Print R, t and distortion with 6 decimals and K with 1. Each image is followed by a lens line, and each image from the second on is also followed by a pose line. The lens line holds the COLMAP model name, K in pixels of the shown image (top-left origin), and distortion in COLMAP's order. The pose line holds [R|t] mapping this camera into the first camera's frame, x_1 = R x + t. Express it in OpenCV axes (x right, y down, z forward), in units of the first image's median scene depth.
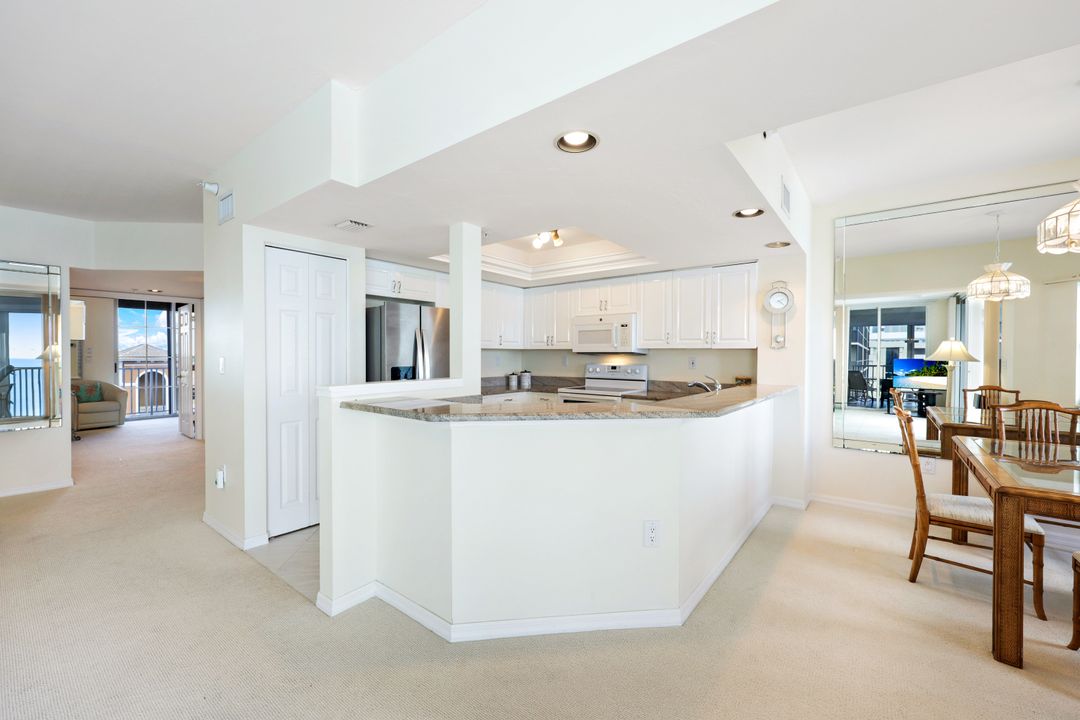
lens RADIAL K [[421.8, 0, 540.0], [0, 421.8, 360.0], [0, 0, 1]] dist [-0.002460, -0.000113]
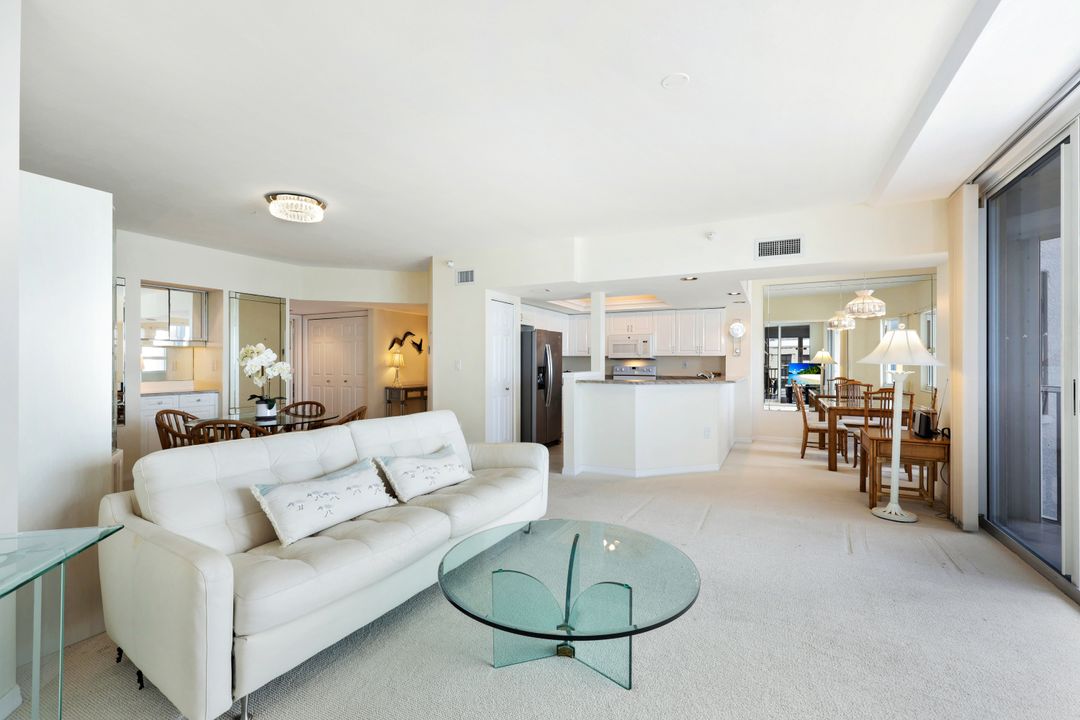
lens RADIAL K [[438.5, 0, 540.0], [0, 438.5, 360.0], [0, 0, 1]] dist [-0.000076, 0.000024]
pose [[0.982740, -0.000620, 0.184991, -0.485113], [0.003187, 0.999903, -0.013582, 0.009708], [-0.184964, 0.013937, 0.982646, -0.550999]]
